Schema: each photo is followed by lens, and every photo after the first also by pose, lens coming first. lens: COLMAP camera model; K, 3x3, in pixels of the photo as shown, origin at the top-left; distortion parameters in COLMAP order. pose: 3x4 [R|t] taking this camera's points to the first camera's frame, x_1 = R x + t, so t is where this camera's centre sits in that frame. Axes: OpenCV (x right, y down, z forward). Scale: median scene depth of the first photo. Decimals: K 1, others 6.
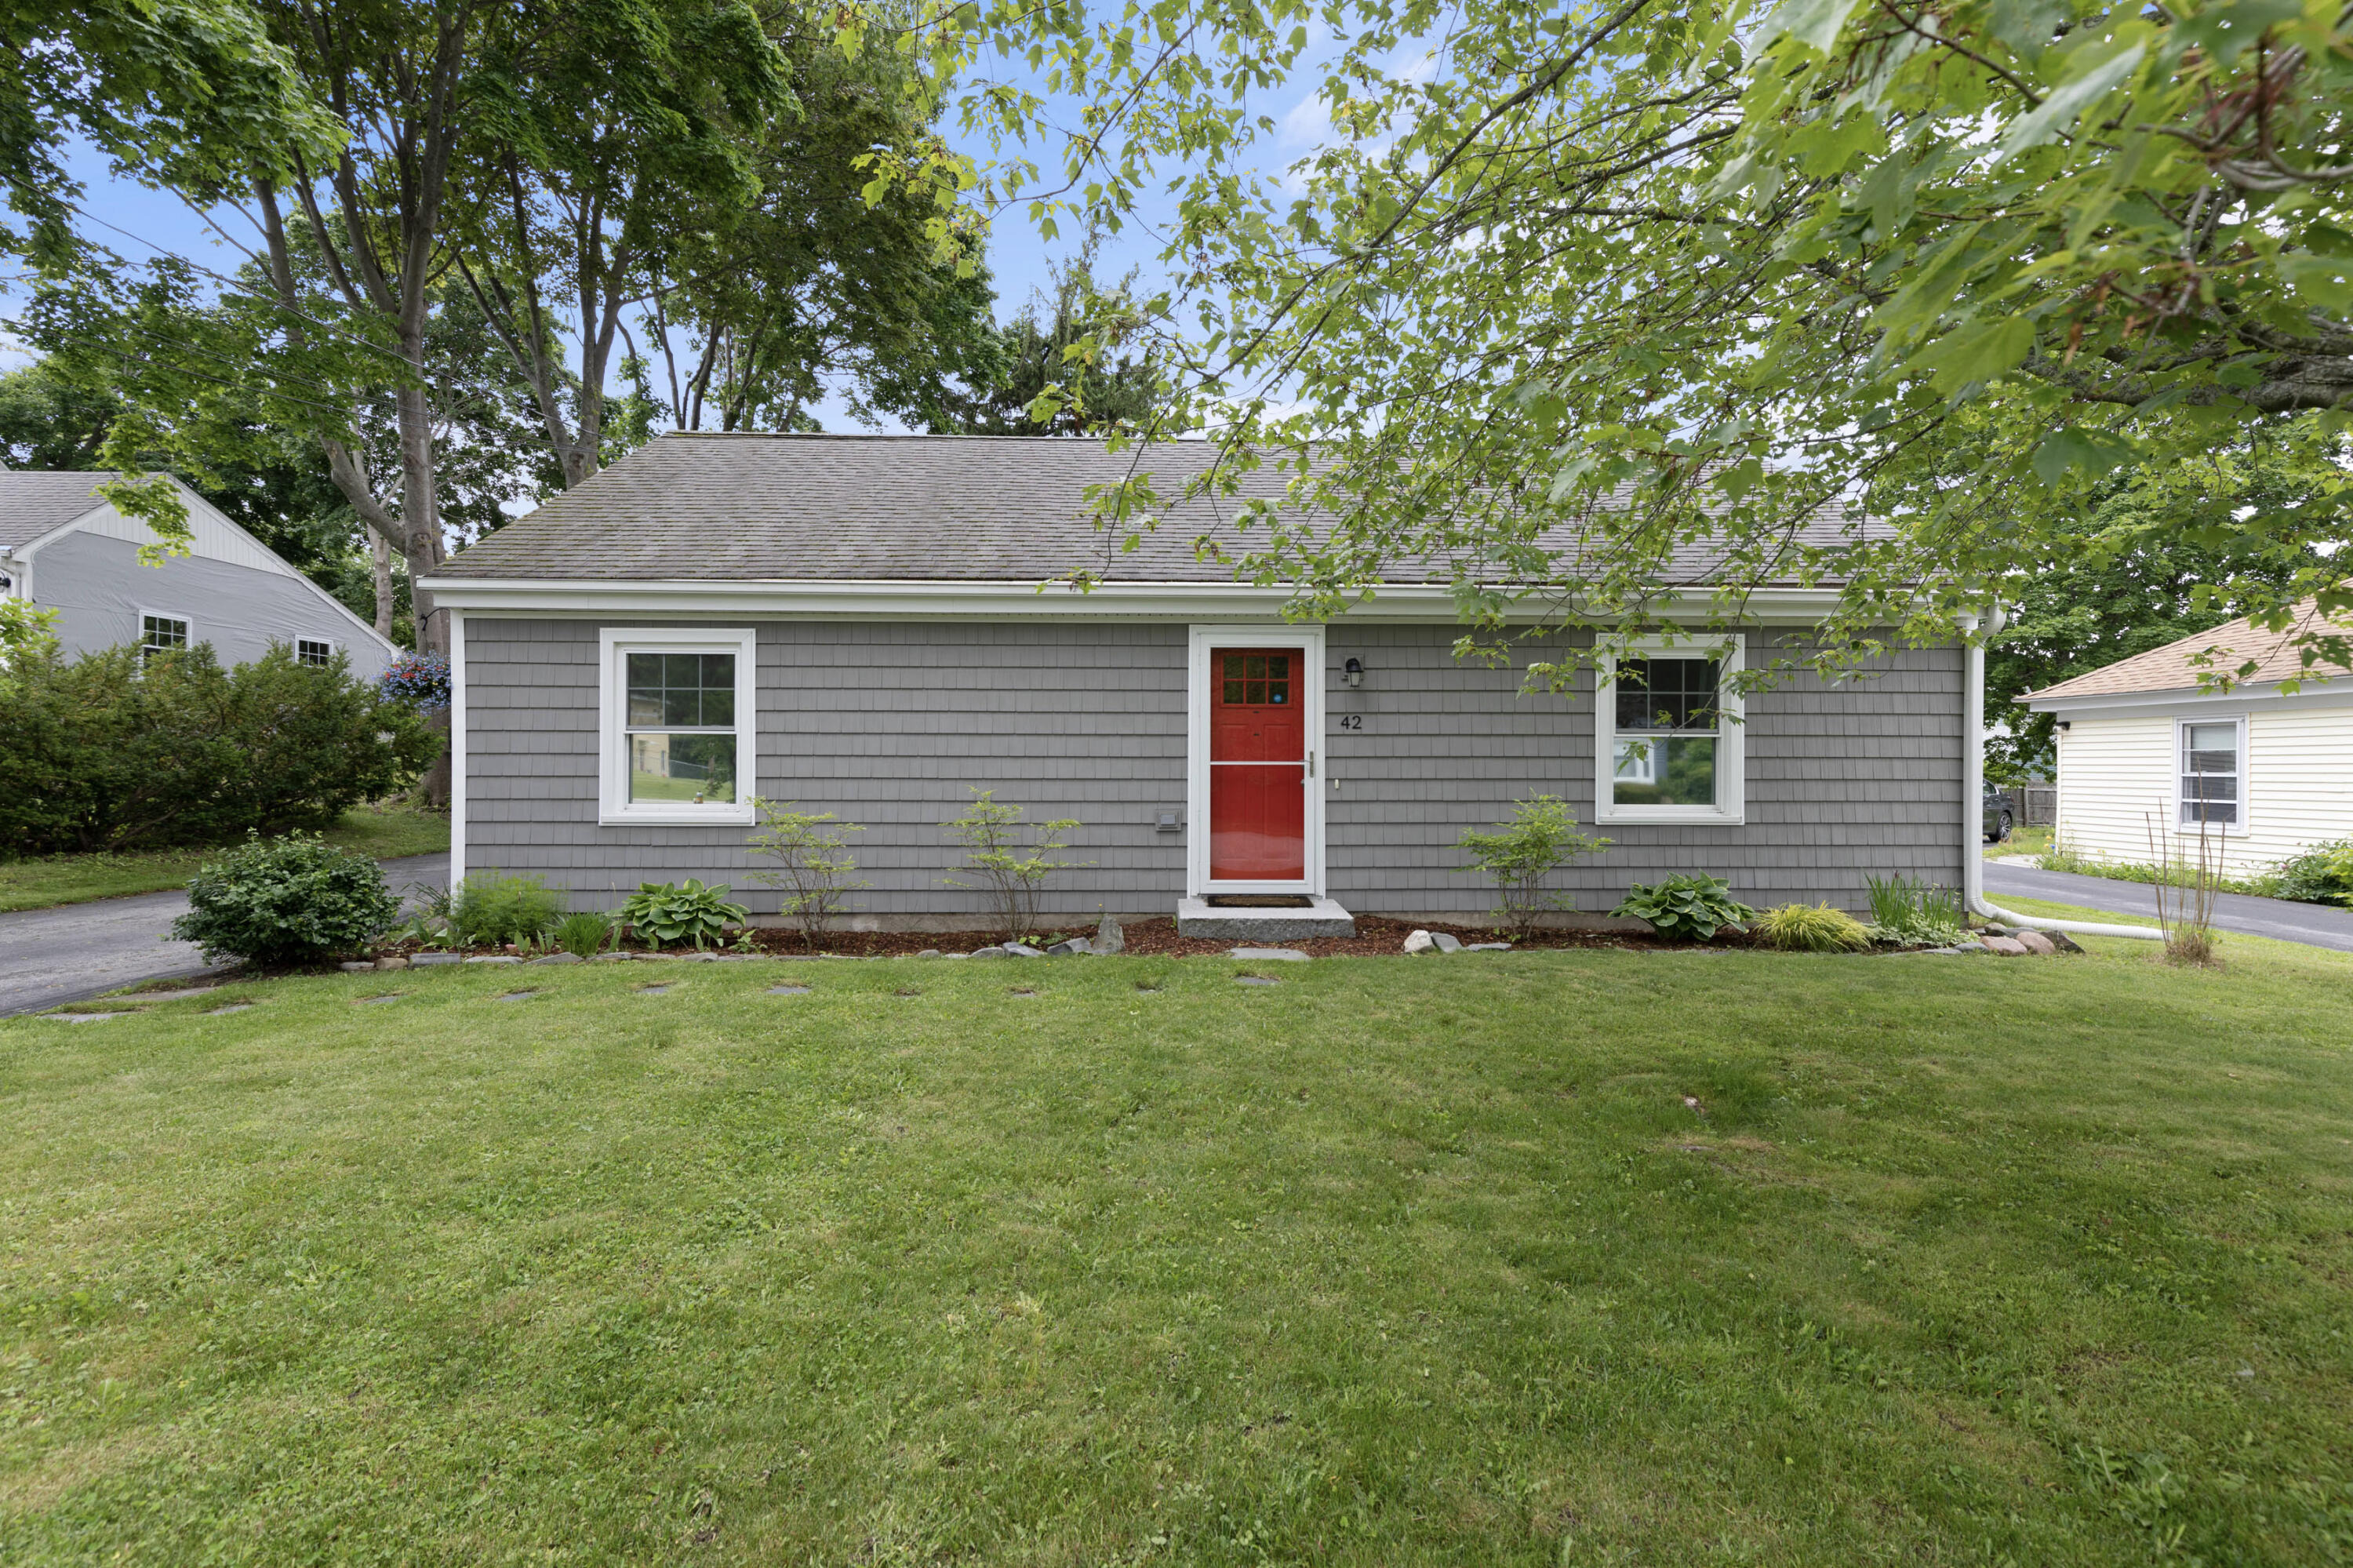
lens RADIAL K [[1073.7, 0, 1172.5], [0, 1073.7, 789.1], [0, 0, 1]] dist [0.006445, 0.000123]
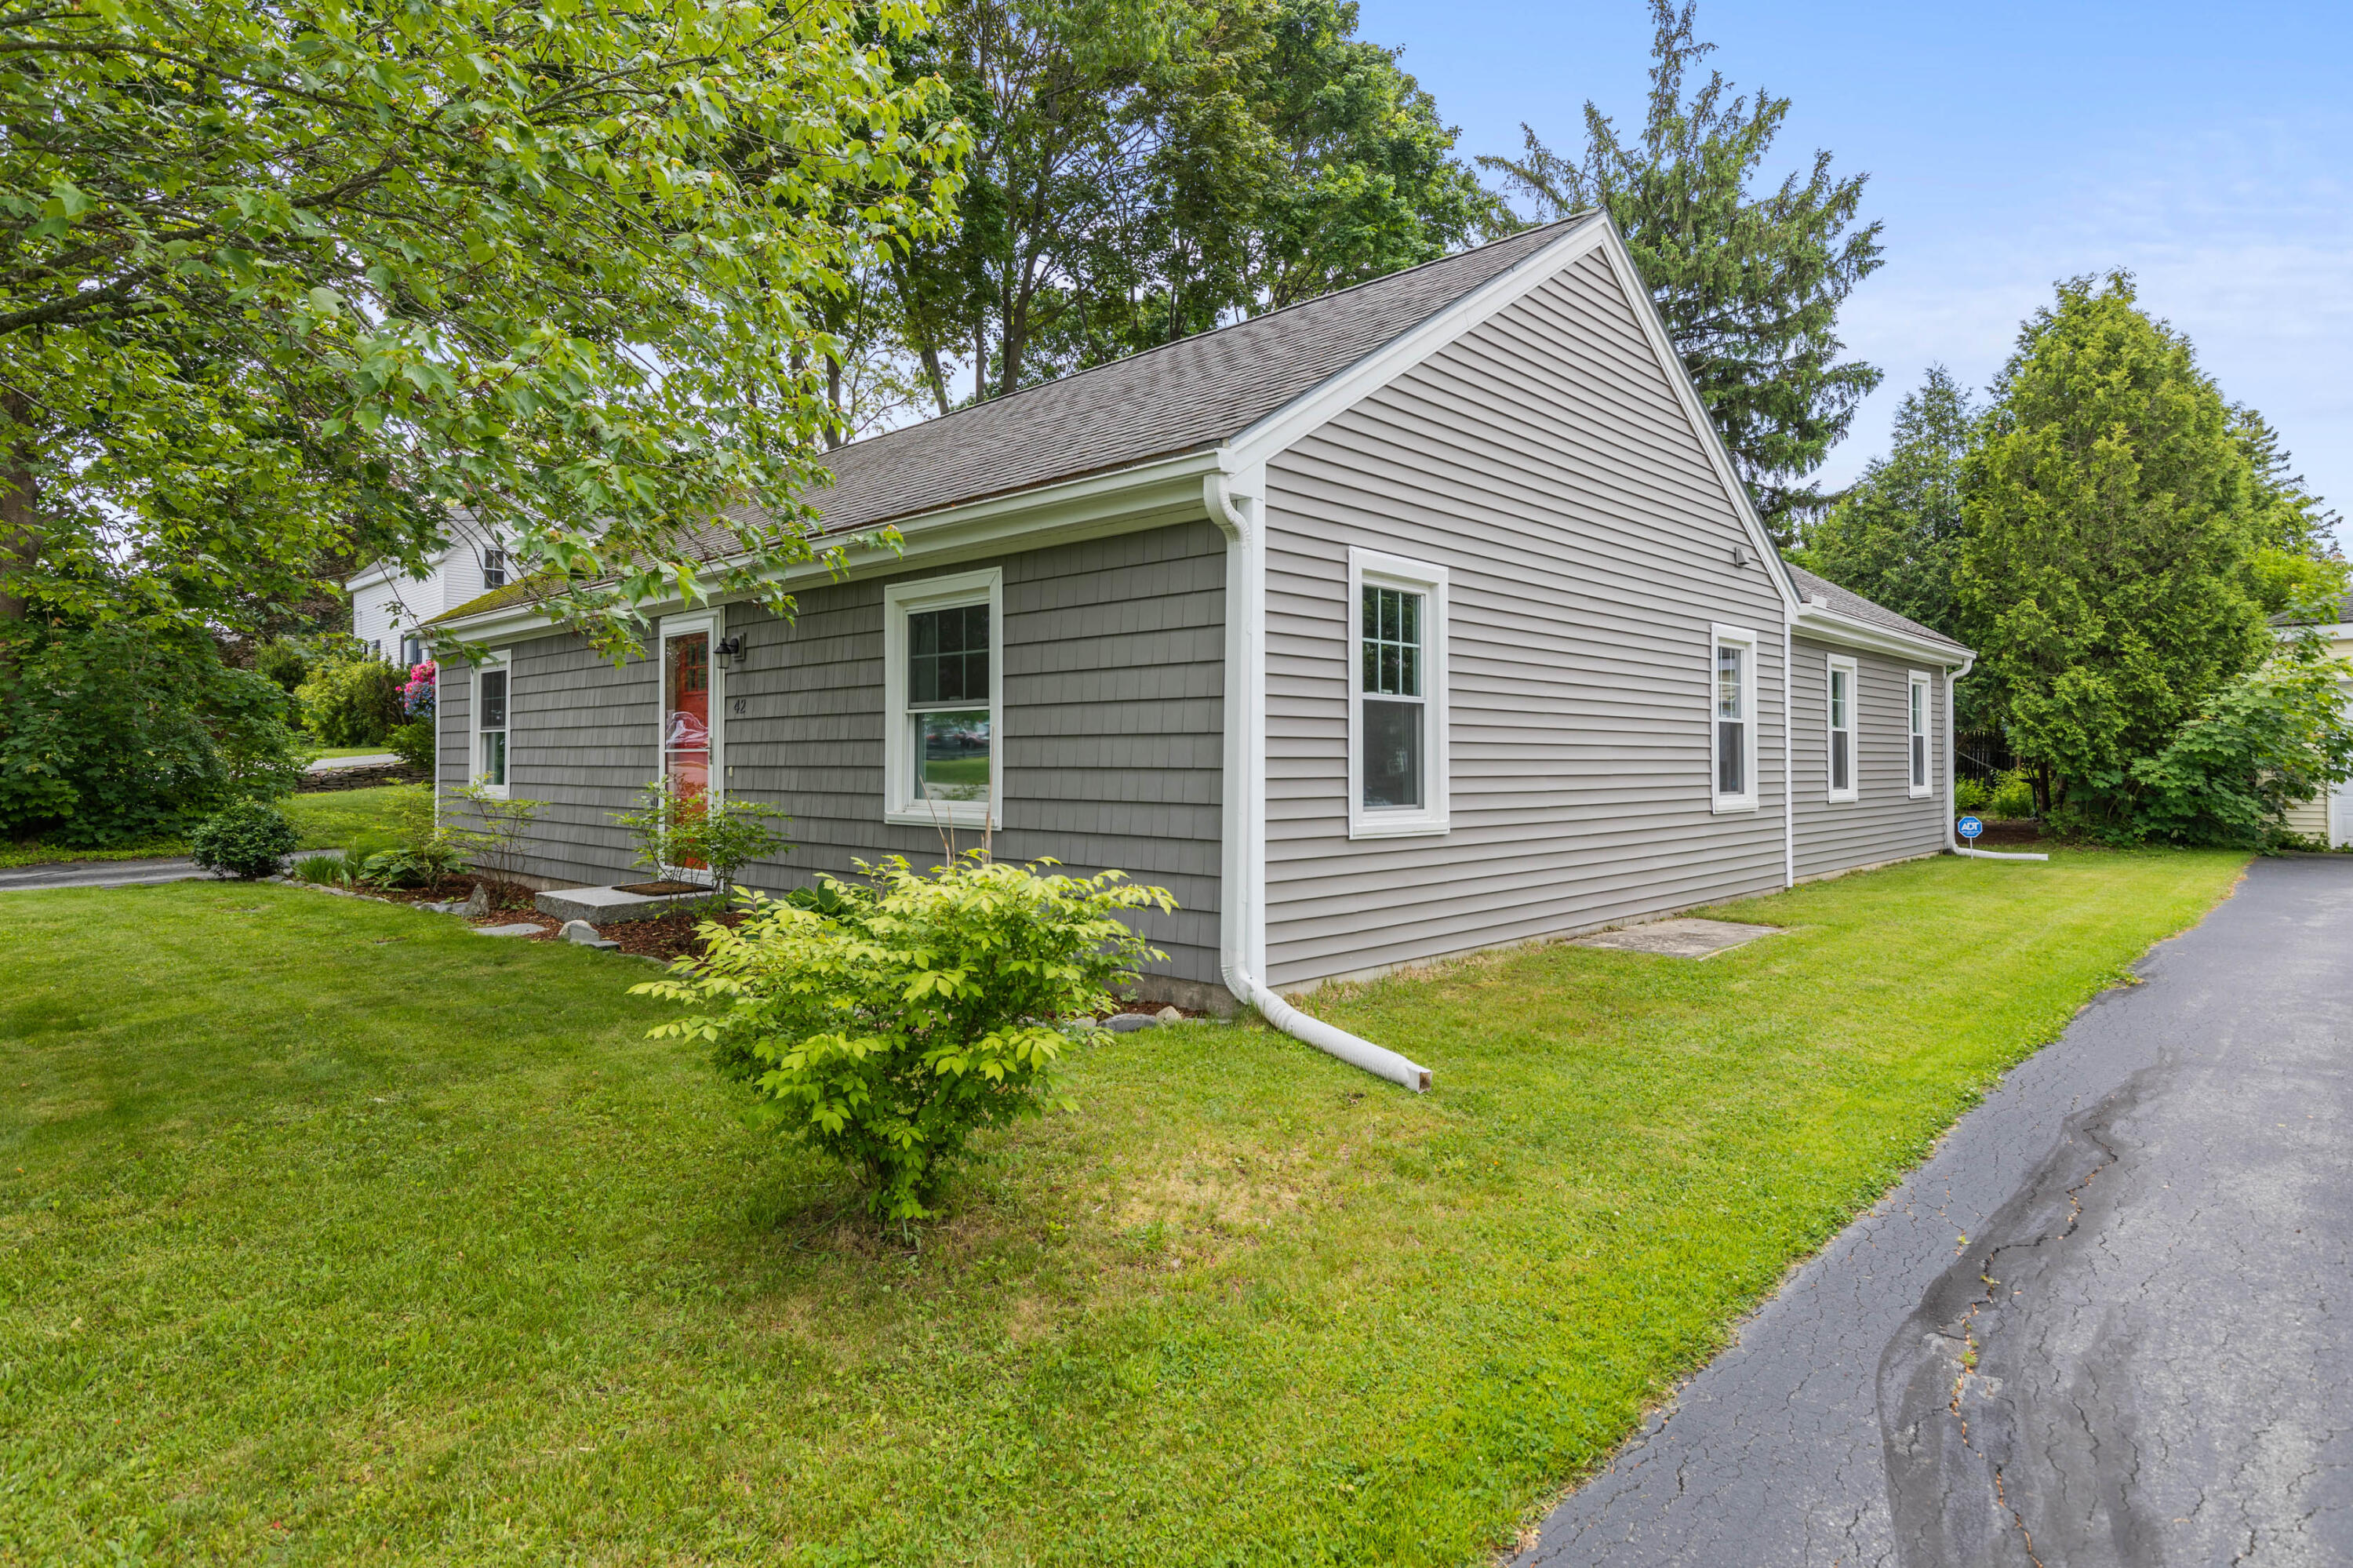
lens RADIAL K [[1298.2, 0, 1177.6], [0, 1298.2, 773.5], [0, 0, 1]] dist [-0.004170, 0.000111]
pose [[0.701538, 0.005431, -0.712611, 1.260069], [0.001803, 0.999954, 0.009395, -0.013204], [0.712629, -0.007876, 0.701496, 0.482606]]
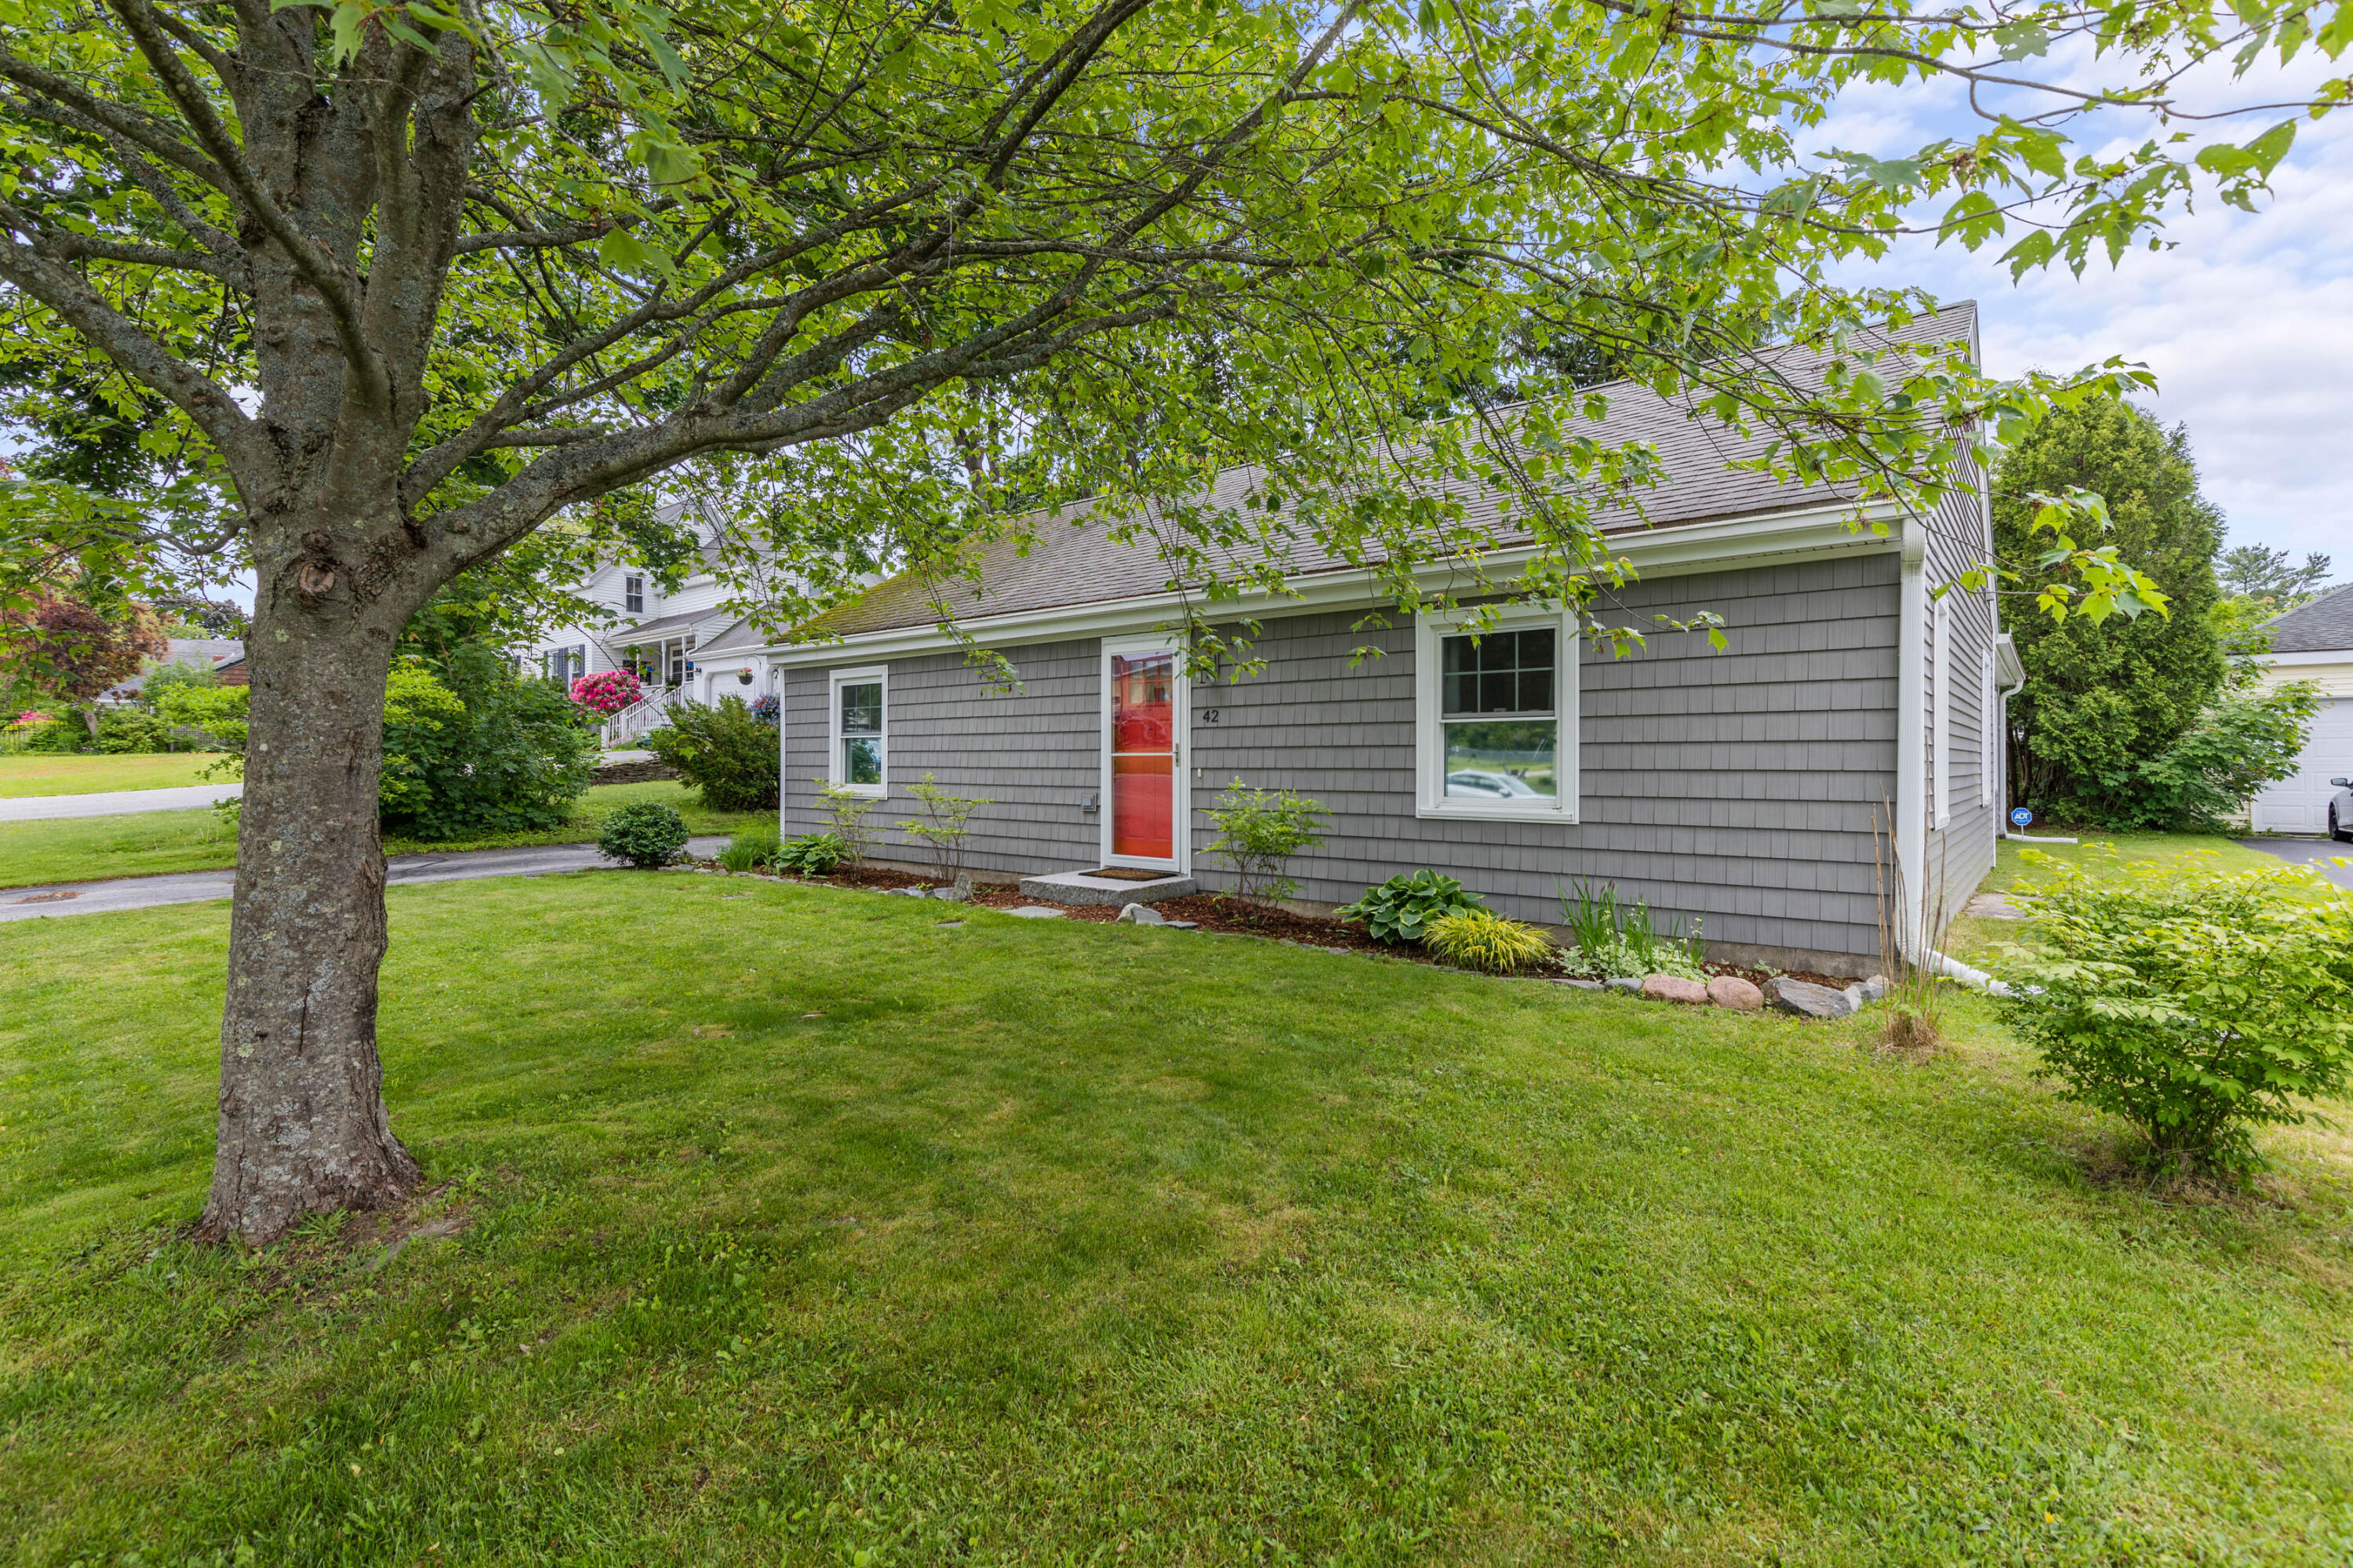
lens RADIAL K [[1073.7, 0, 1171.2], [0, 1073.7, 777.9], [0, 0, 1]] dist [0.006445, 0.000123]
pose [[0.747128, 0.008424, -0.664626, 0.865720], [0.001505, 0.999896, 0.014365, -0.015399], [0.664678, -0.011733, 0.747038, 0.163161]]
